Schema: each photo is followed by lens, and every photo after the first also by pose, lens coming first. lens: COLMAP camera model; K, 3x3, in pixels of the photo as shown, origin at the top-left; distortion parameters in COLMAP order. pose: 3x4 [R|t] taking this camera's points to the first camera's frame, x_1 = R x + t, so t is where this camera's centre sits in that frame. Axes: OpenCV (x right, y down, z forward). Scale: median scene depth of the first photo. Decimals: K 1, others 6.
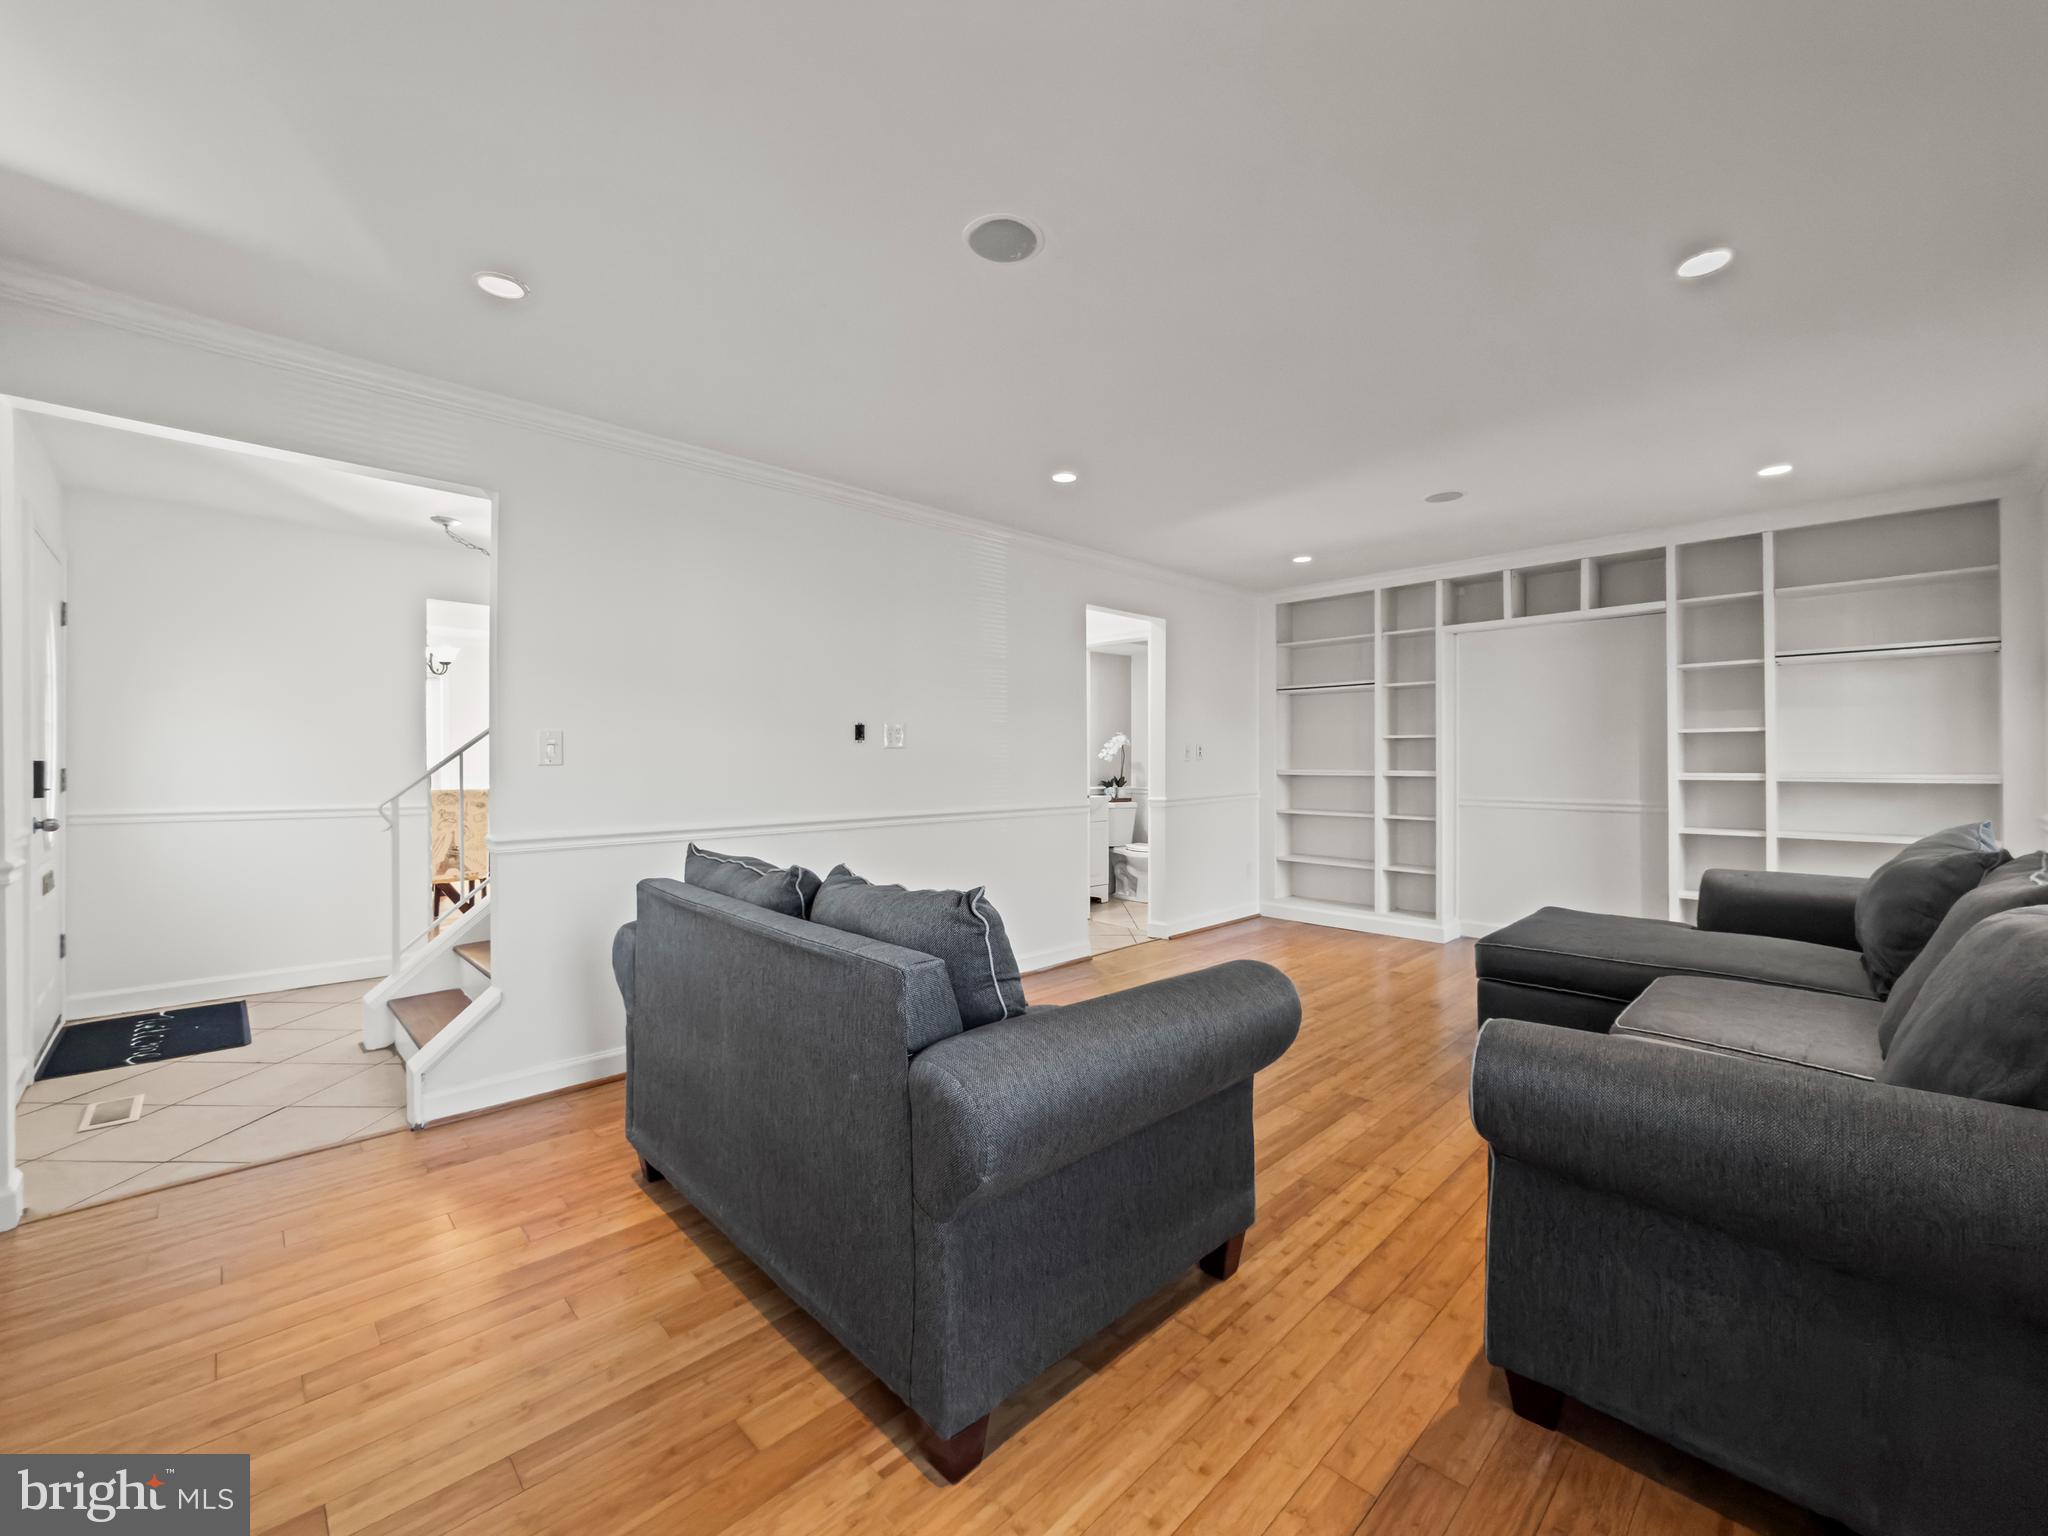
lens RADIAL K [[840.6, 0, 1024.0], [0, 840.6, 768.0], [0, 0, 1]] dist [-0.002570, -0.000264]
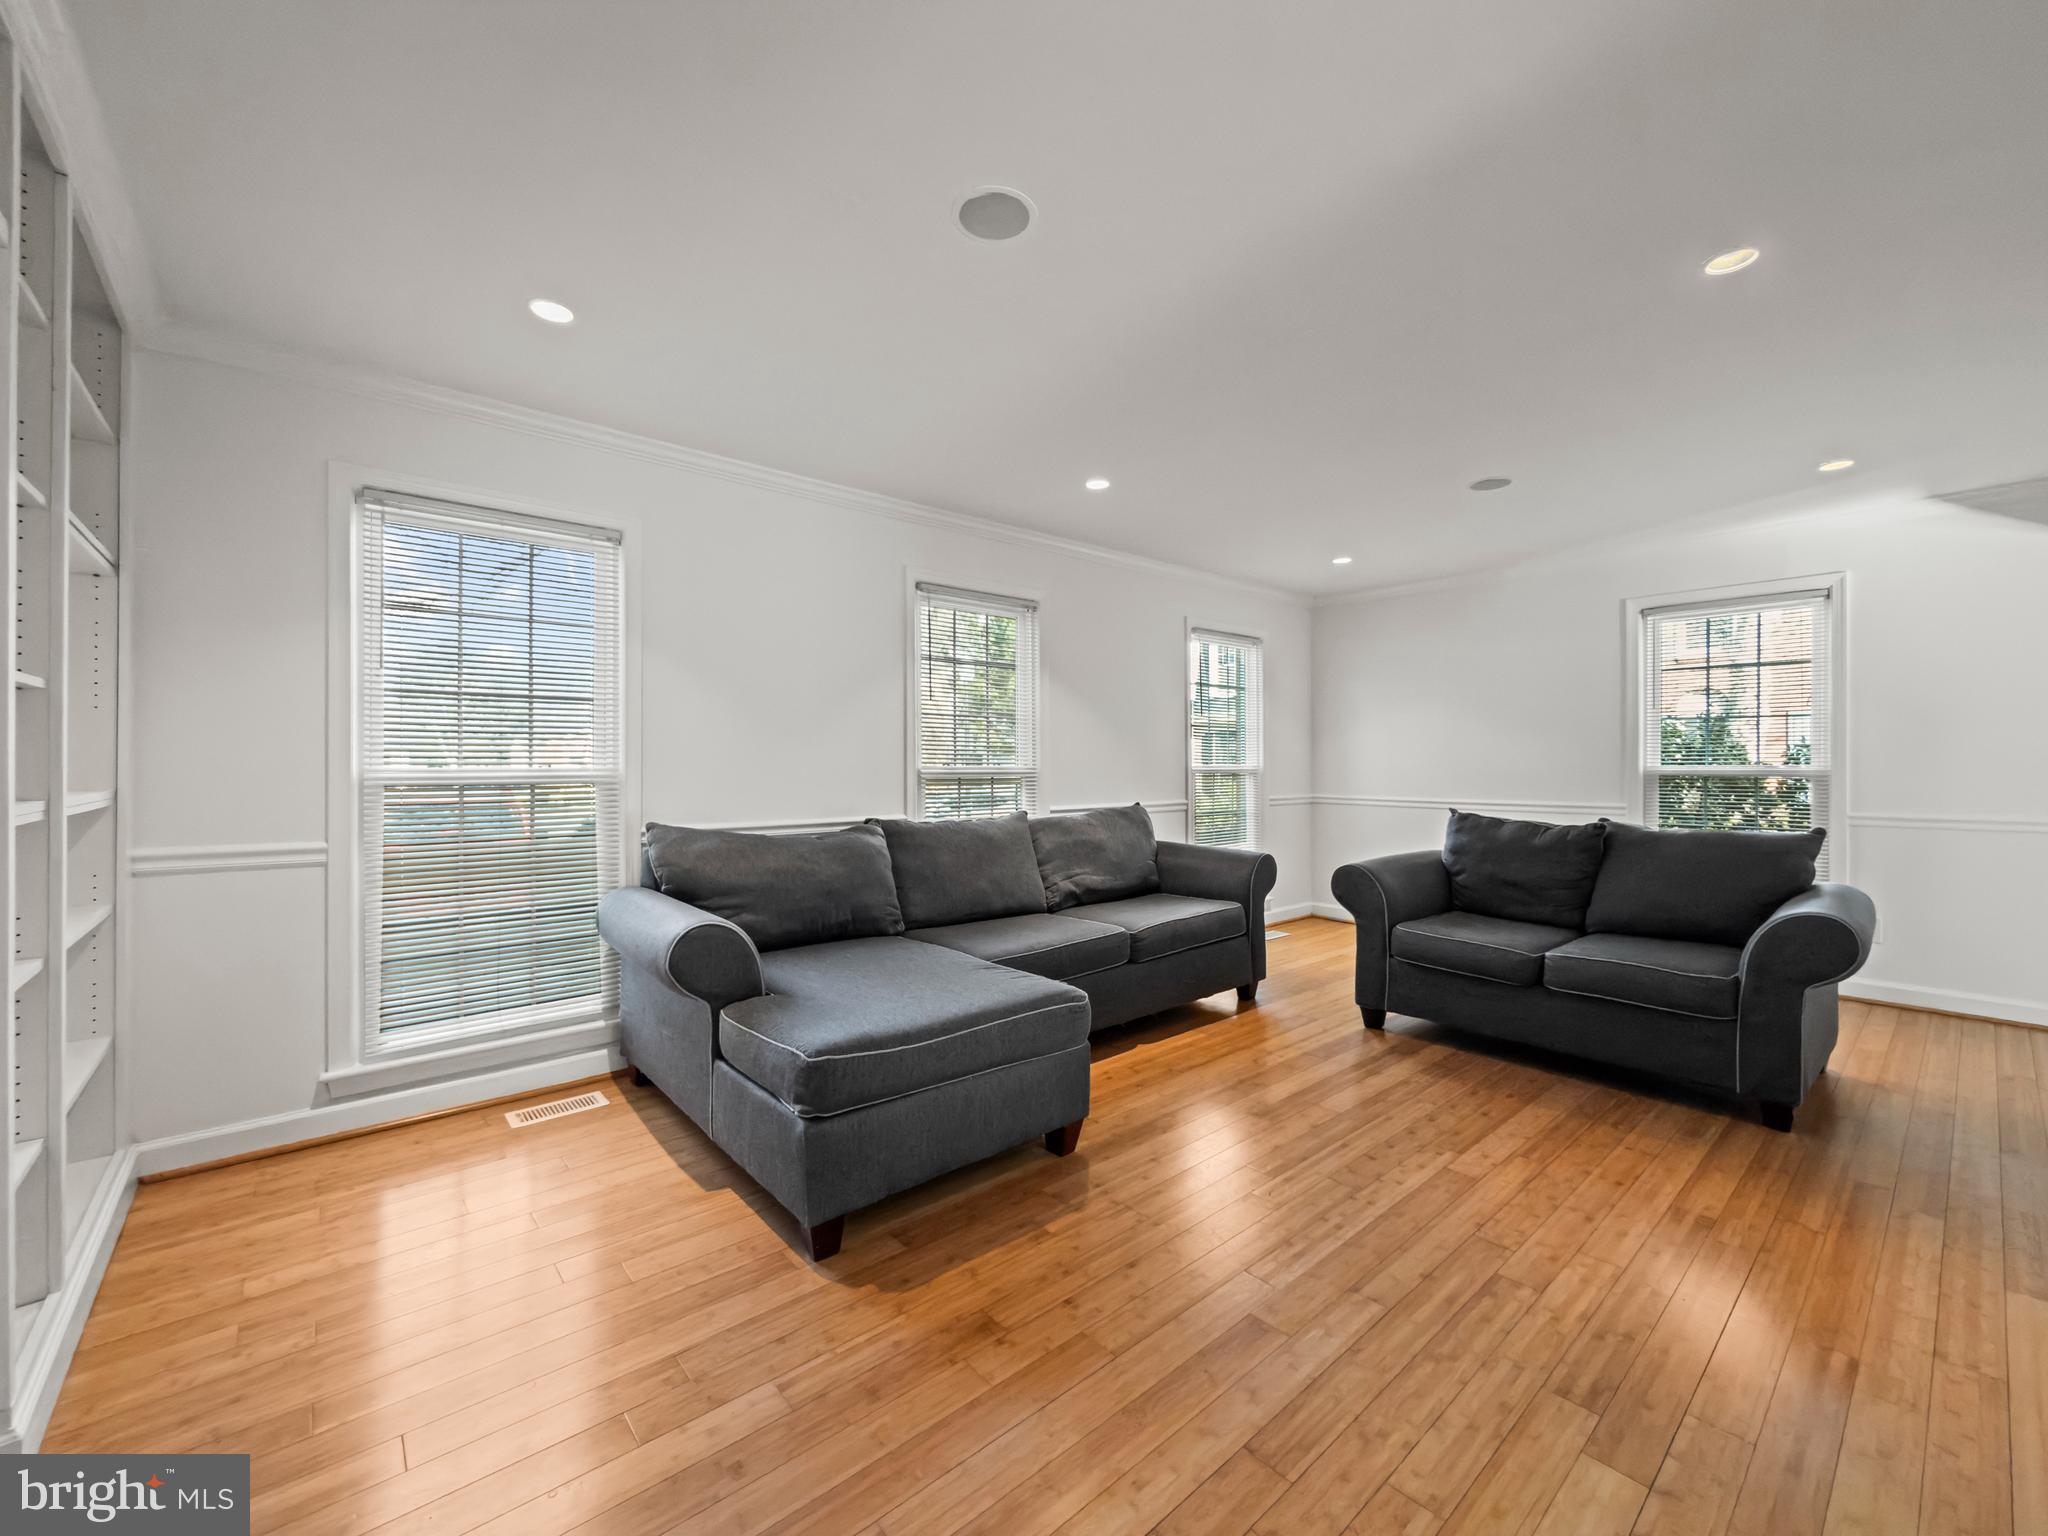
lens RADIAL K [[834.6, 0, 1069.2], [0, 834.6, 729.5], [0, 0, 1]] dist [-0.000674, 0.000260]
pose [[-0.999891, 0.001378, 0.014724, 0.398647], [0.000914, 0.999504, -0.031471, -0.008798], [-0.014760, -0.031454, -0.999396, 1.301921]]
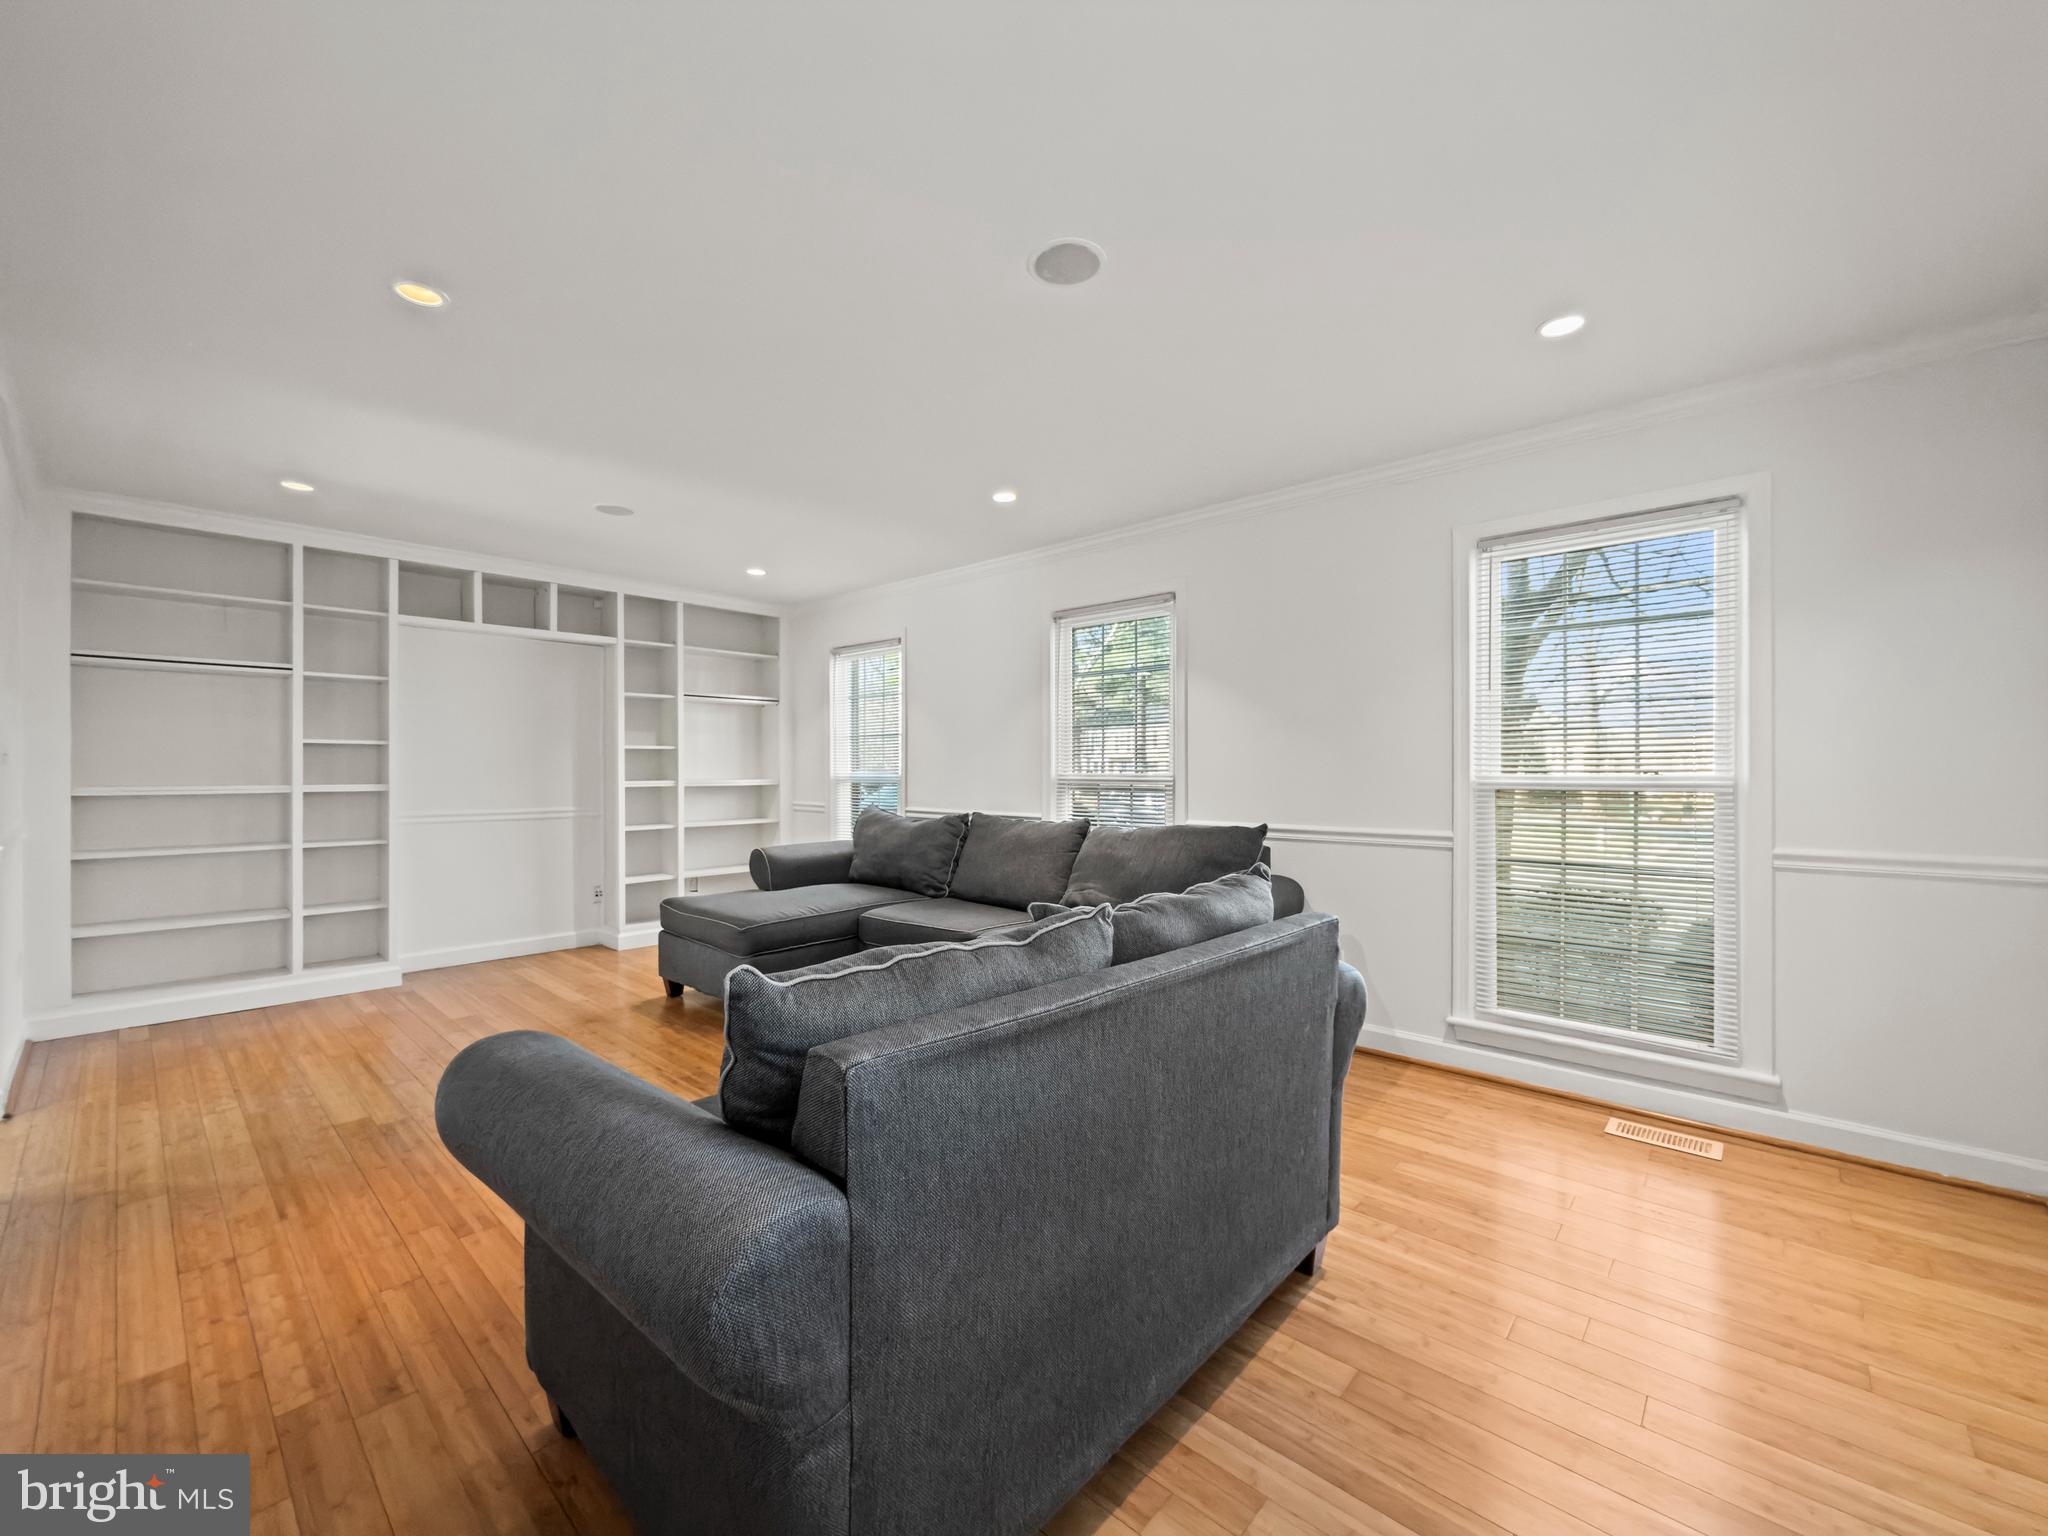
lens RADIAL K [[840.6, 0, 1024.0], [0, 840.6, 768.0], [0, 0, 1]] dist [-0.002570, -0.000264]
pose [[-0.071793, 0.001157, 0.997419, -0.476113], [0.011797, 0.999930, -0.000310, -0.005357], [-0.997350, 0.011745, -0.071802, 0.509119]]
